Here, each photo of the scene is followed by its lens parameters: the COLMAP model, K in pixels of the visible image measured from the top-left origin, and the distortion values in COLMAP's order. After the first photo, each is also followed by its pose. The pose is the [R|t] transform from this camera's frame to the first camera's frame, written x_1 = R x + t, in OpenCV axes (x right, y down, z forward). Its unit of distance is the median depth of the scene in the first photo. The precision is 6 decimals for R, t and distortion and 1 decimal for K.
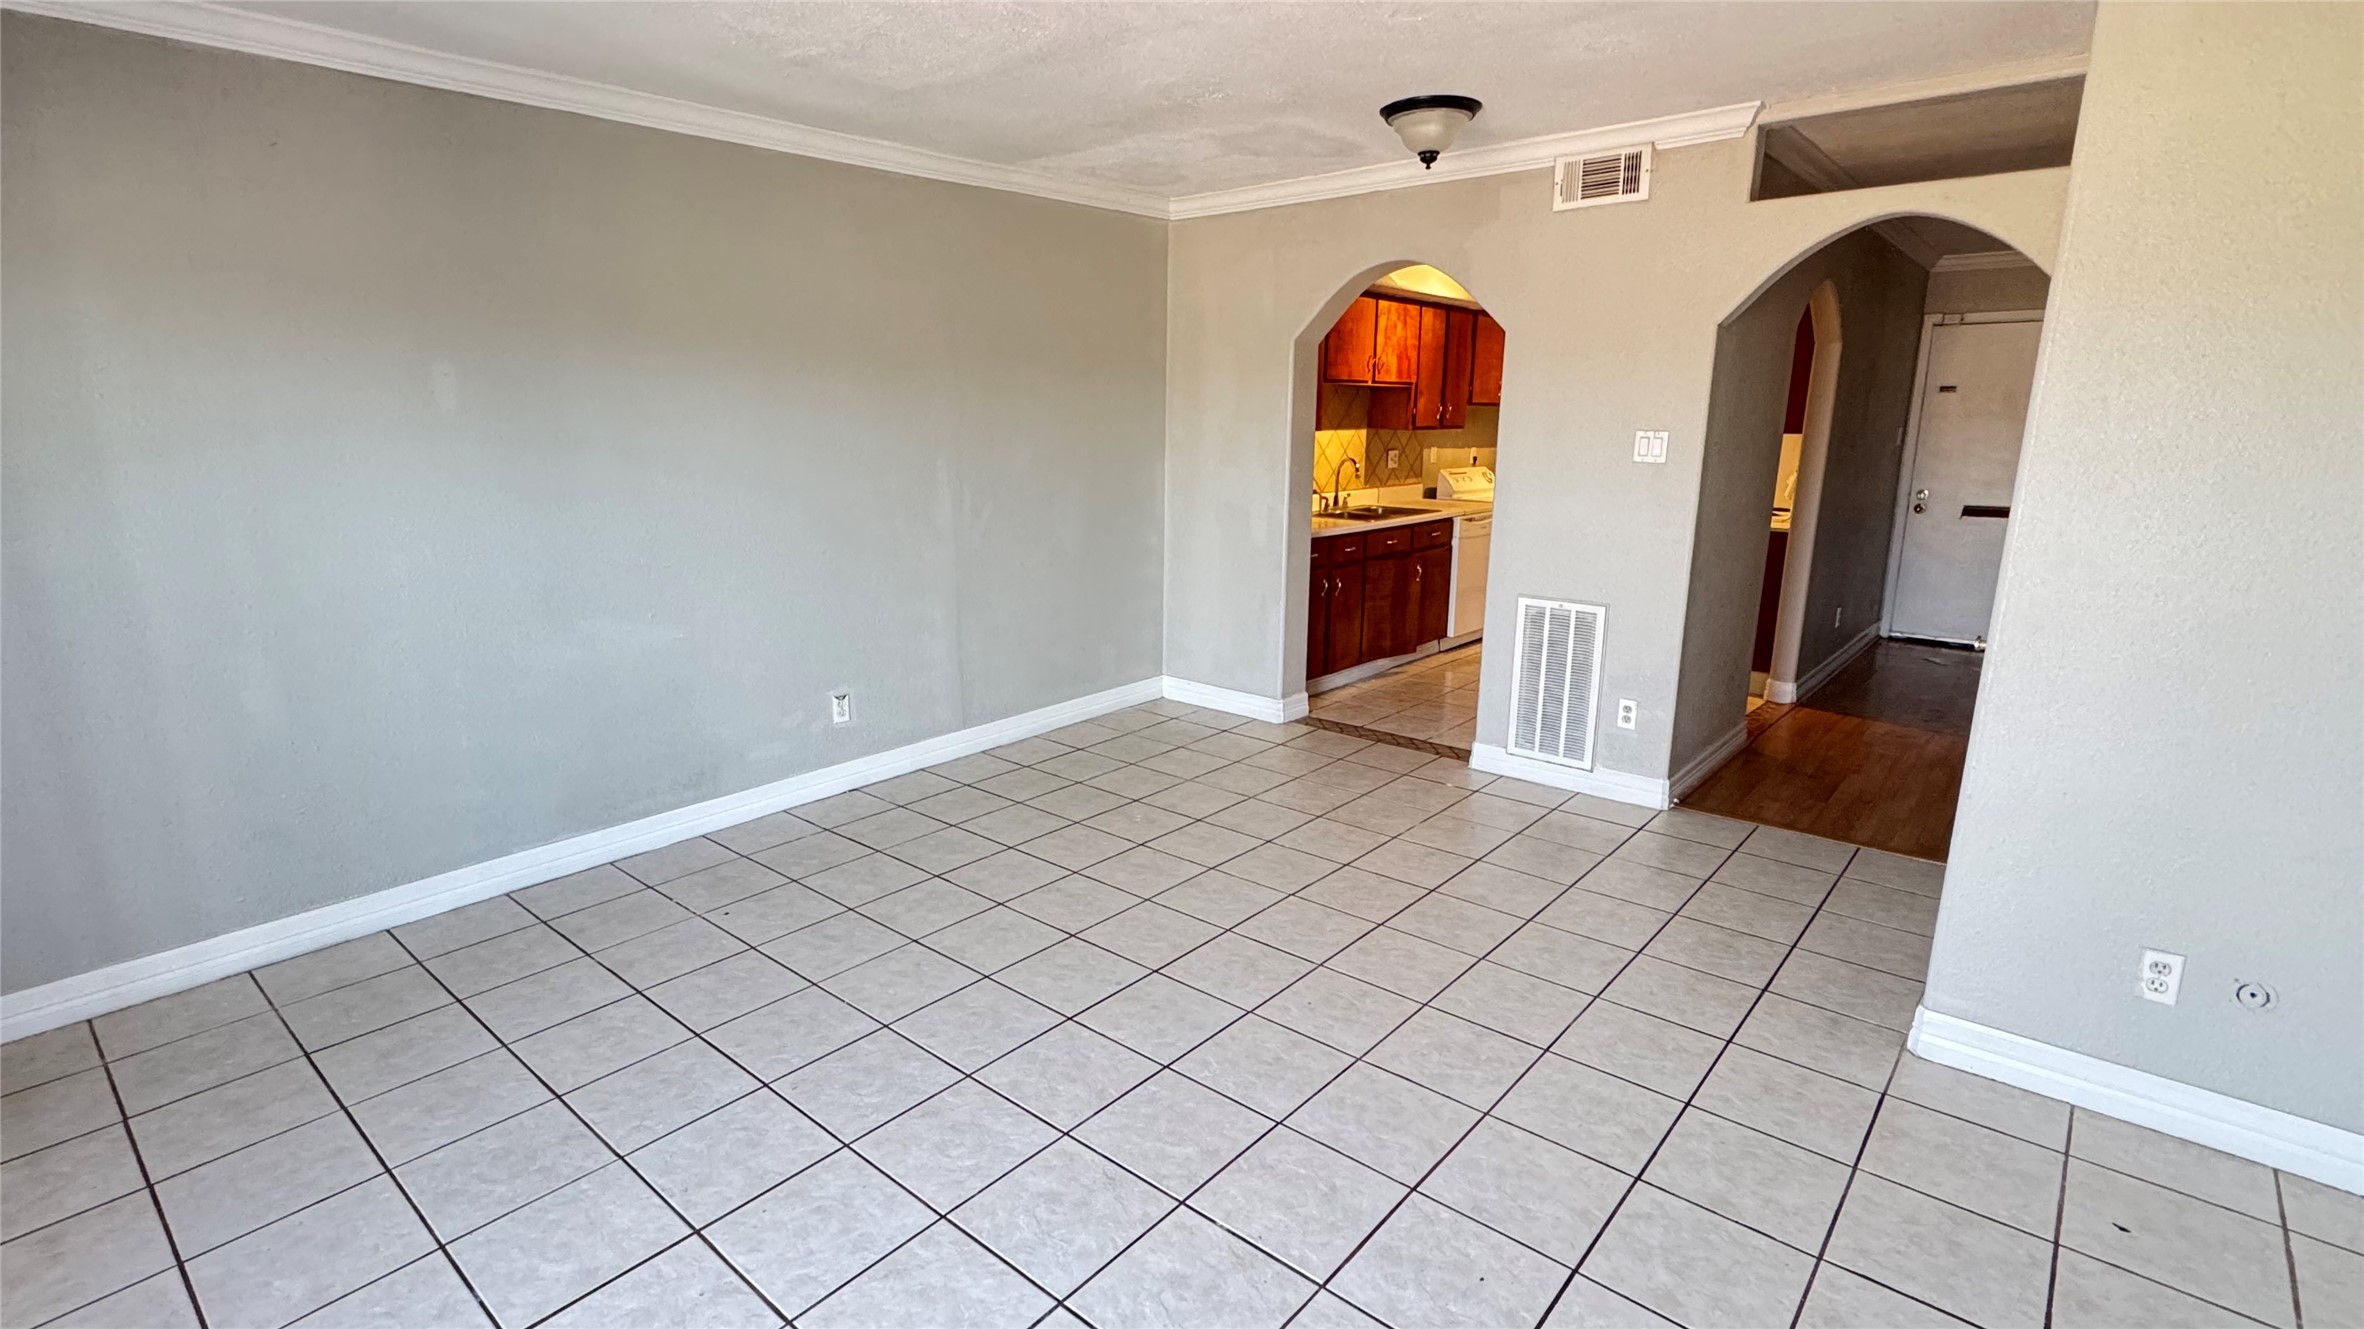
lens RADIAL K [[1105.6, 0, 1179.2], [0, 1105.6, 665.4], [0, 0, 1]] dist [-0.000805, -0.000025]
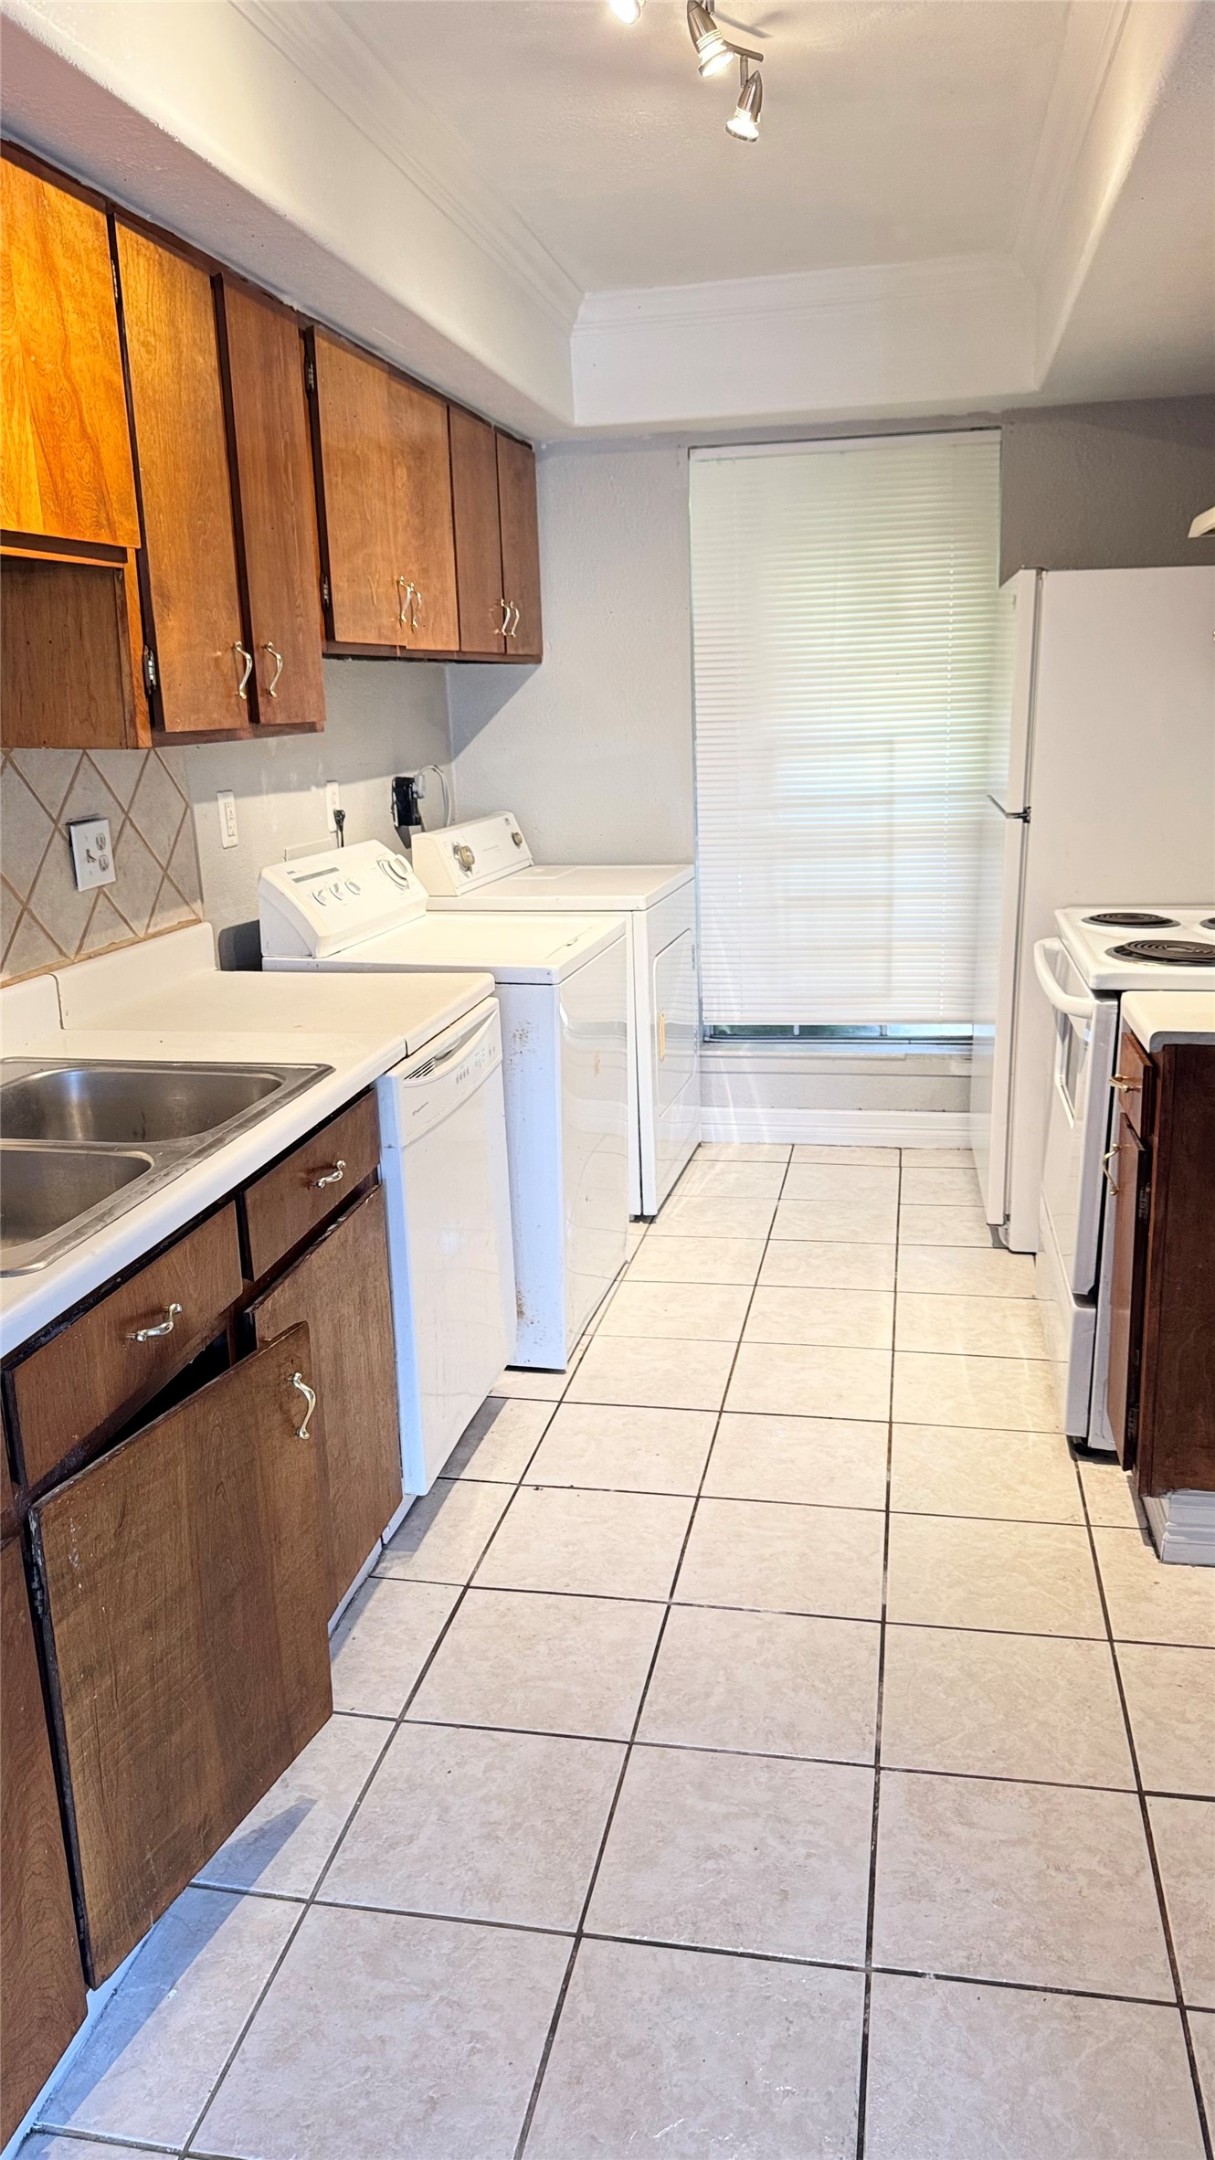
lens RADIAL K [[1509.0, 0, 606.2], [0, 1509.0, 1082.6], [0, 0, 1]] dist [-0.008110, -0.001915]
pose [[0.872939, -0.158032, 0.461524, 0.125887], [0.149964, 0.987195, 0.054383, -0.135780], [-0.464208, 0.021739, 0.885459, 0.626705]]
